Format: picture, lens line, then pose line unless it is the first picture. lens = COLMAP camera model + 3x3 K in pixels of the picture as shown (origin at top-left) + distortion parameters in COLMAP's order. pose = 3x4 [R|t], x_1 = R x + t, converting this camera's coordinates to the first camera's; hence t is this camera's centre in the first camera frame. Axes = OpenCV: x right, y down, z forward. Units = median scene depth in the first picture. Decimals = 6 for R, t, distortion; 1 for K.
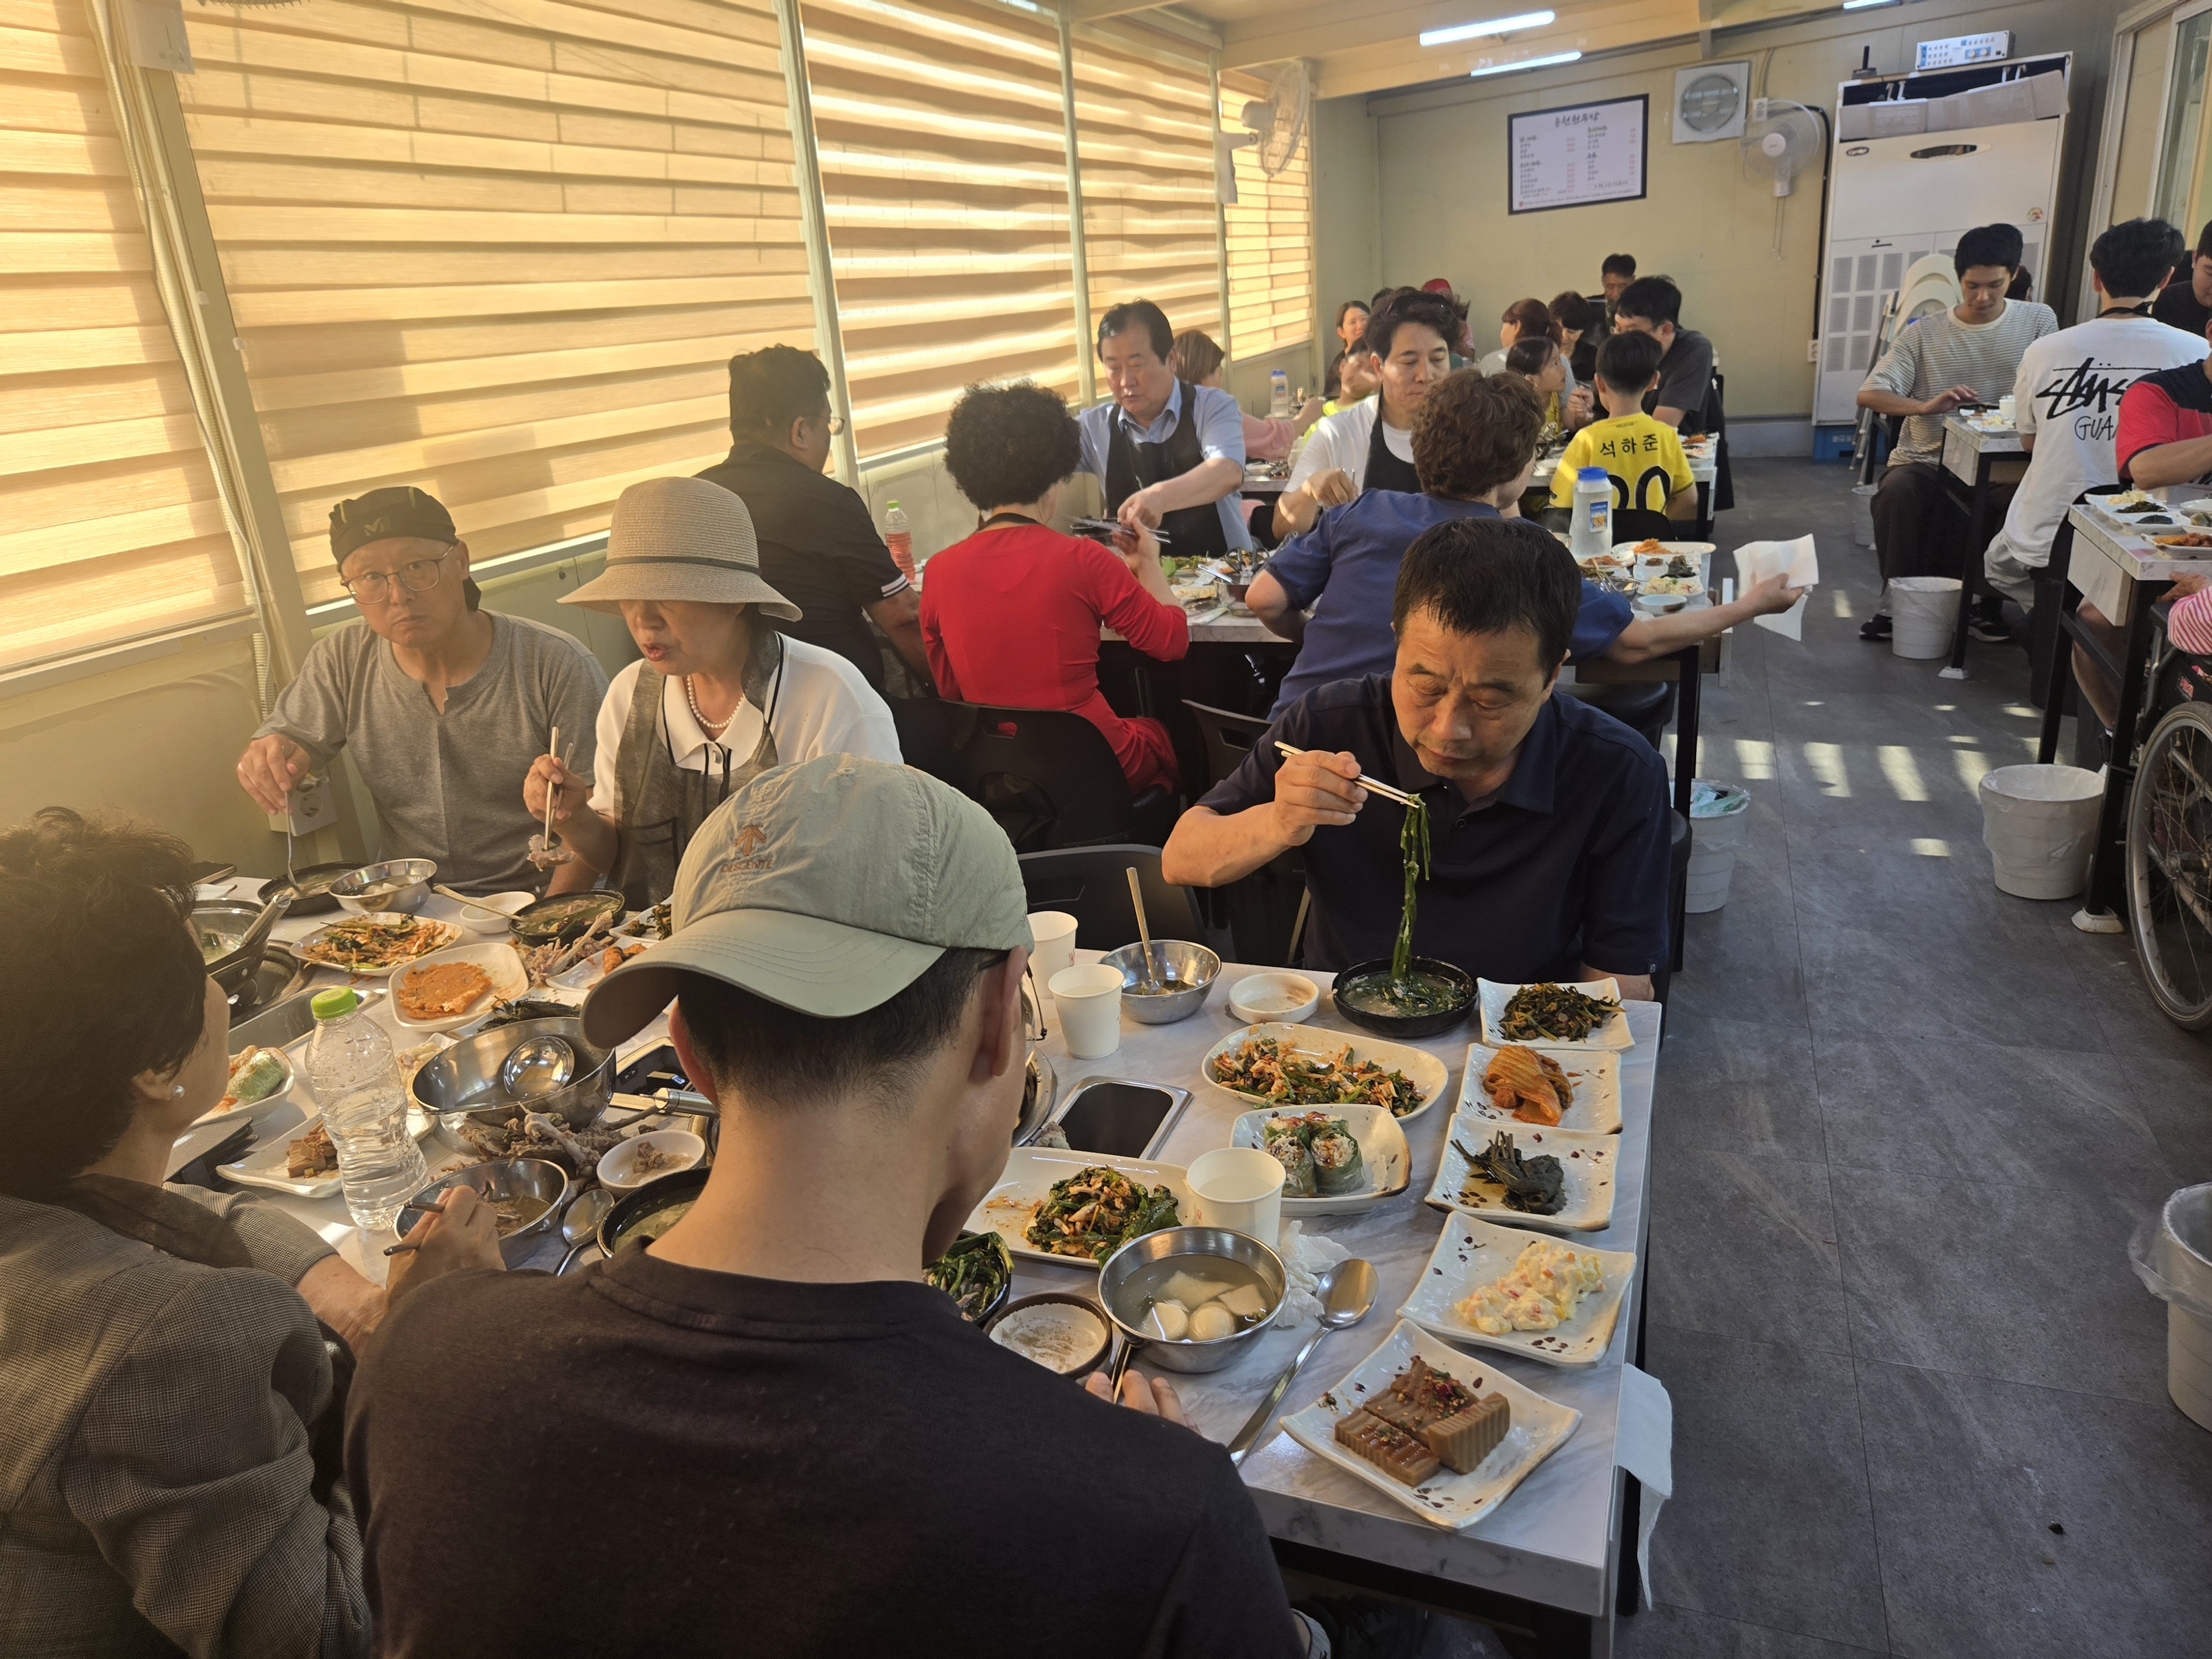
lens RADIAL K [[1592.1, 0, 1180.7], [0, 1592.1, 827.1], [0, 0, 1]] dist [0.080536, -0.072766]
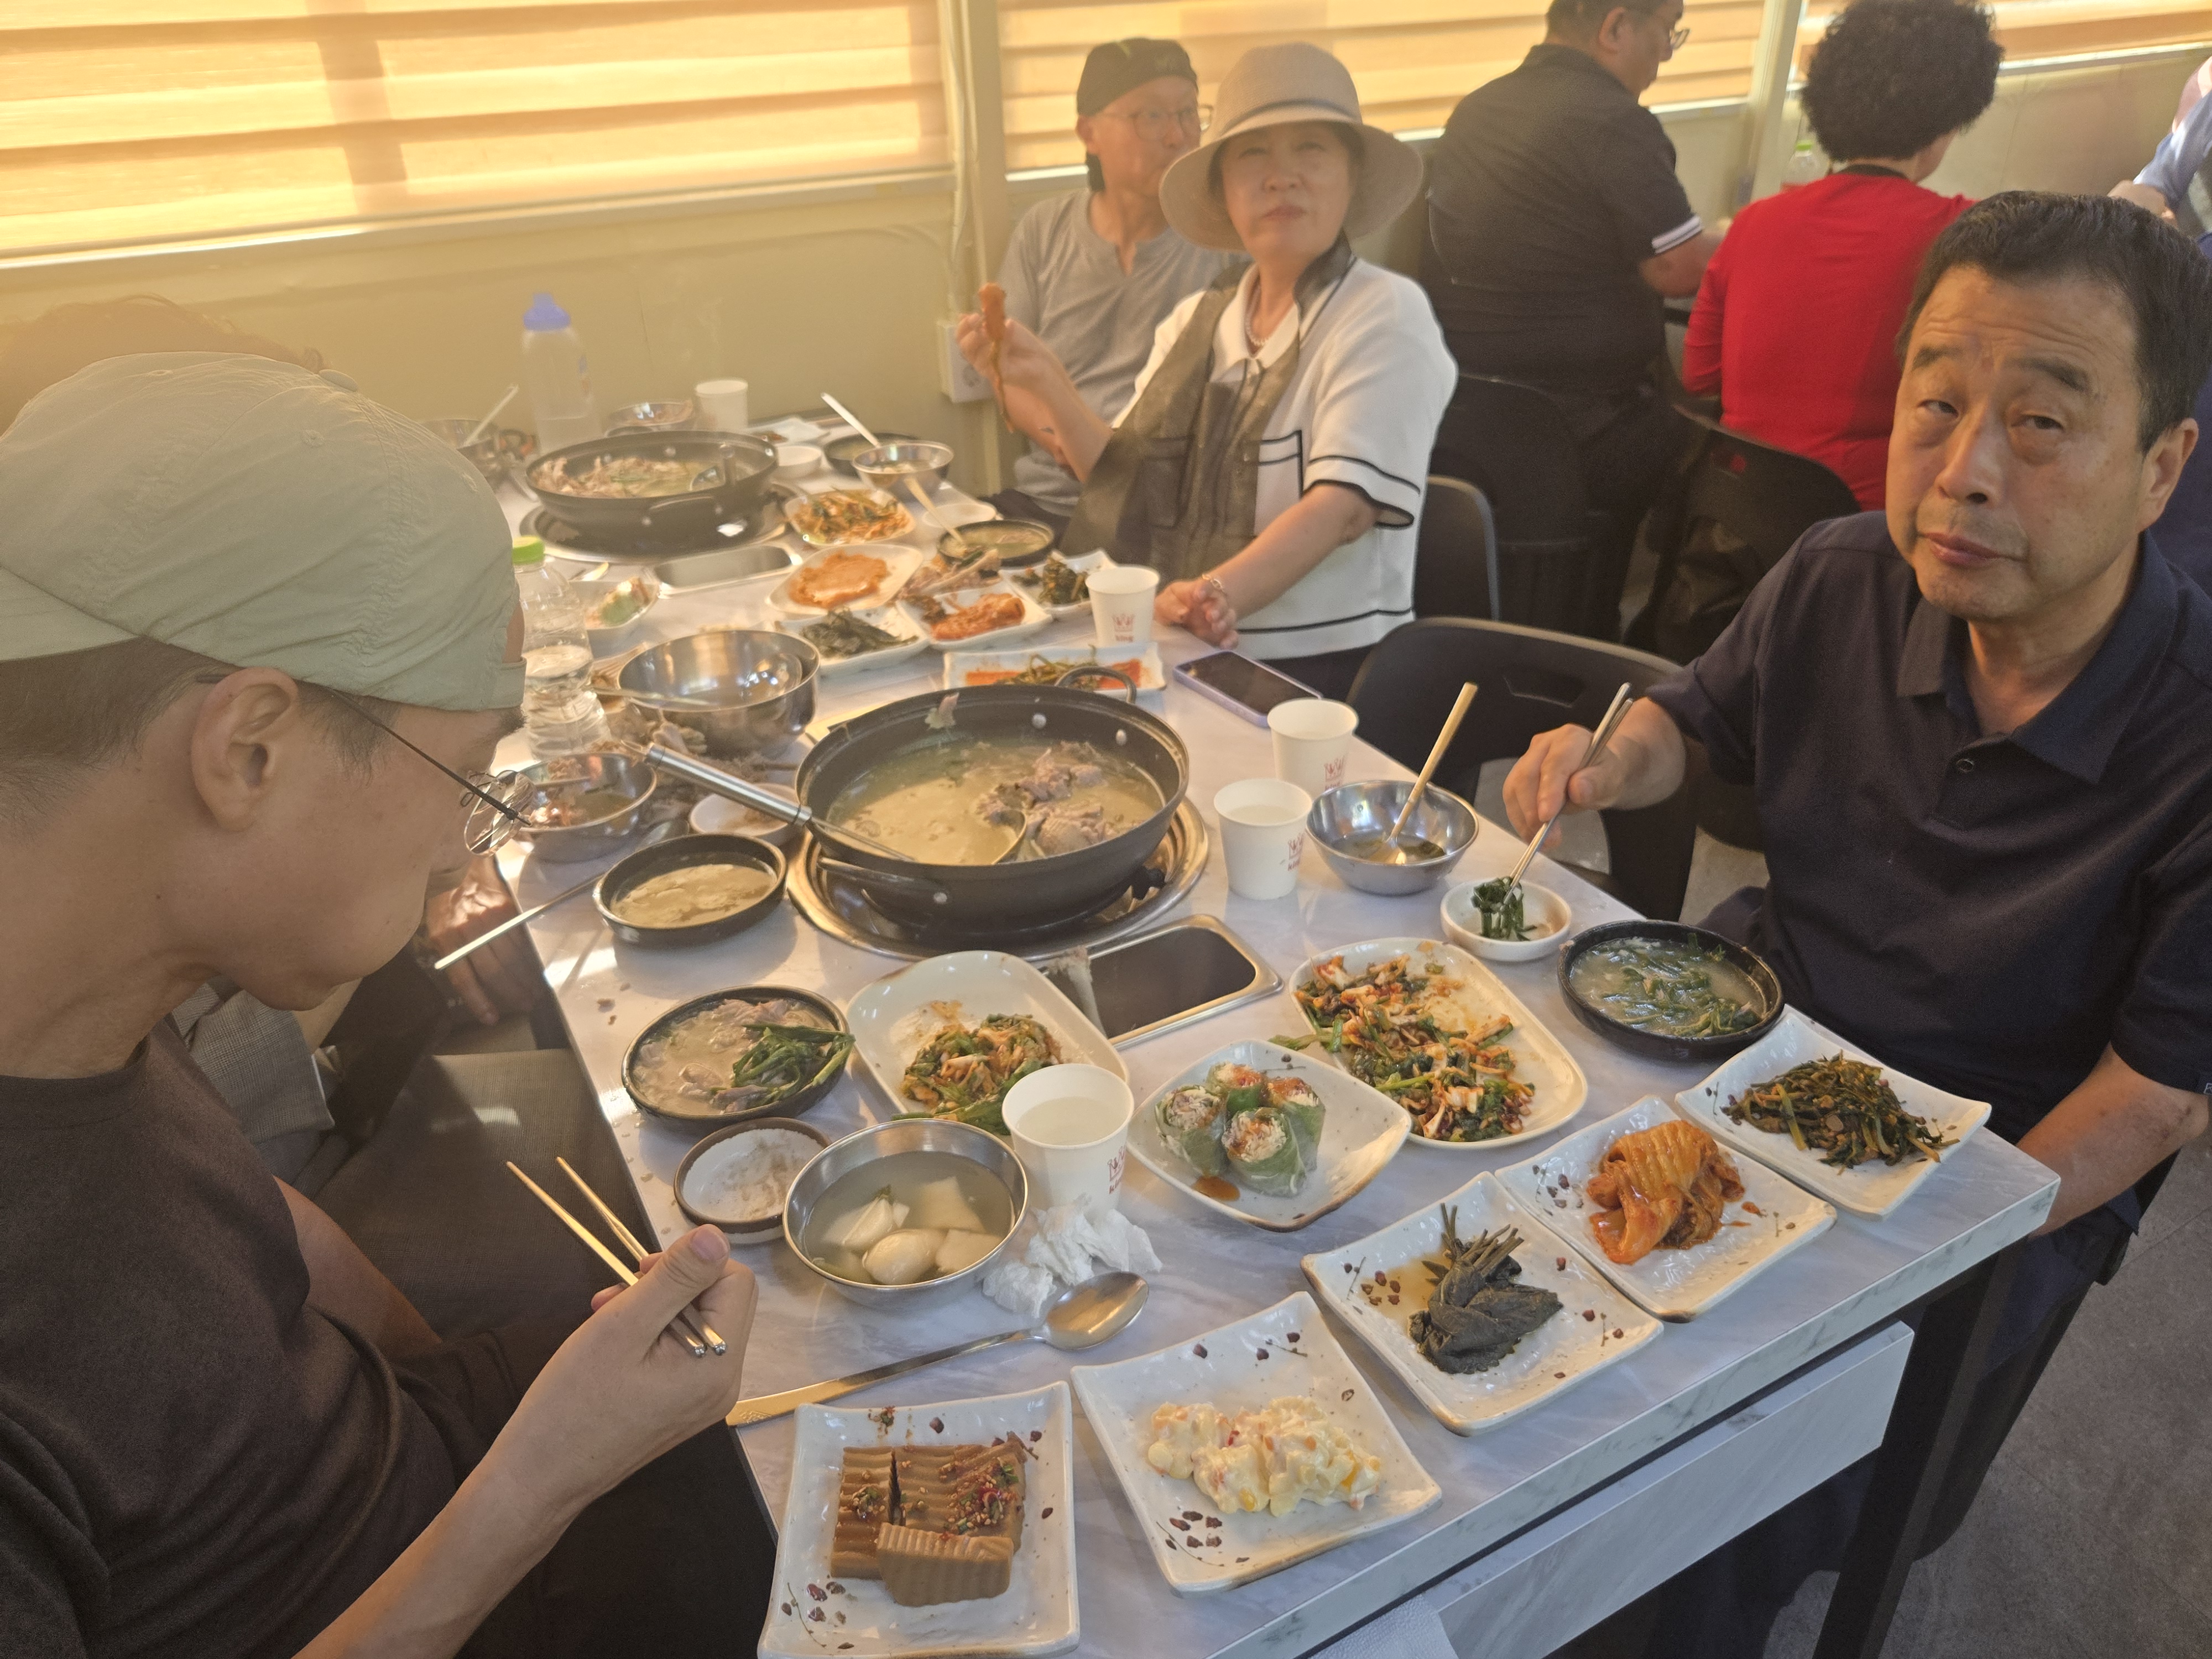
lens RADIAL K [[1592.1, 0, 1180.7], [0, 1592.1, 827.1], [0, 0, 1]] dist [0.080536, -0.072766]
pose [[0.742925, 0.378258, -0.552253, 0.104439], [-0.239558, 0.920630, 0.308304, -0.038158], [0.625040, -0.096750, 0.774574, 0.098533]]
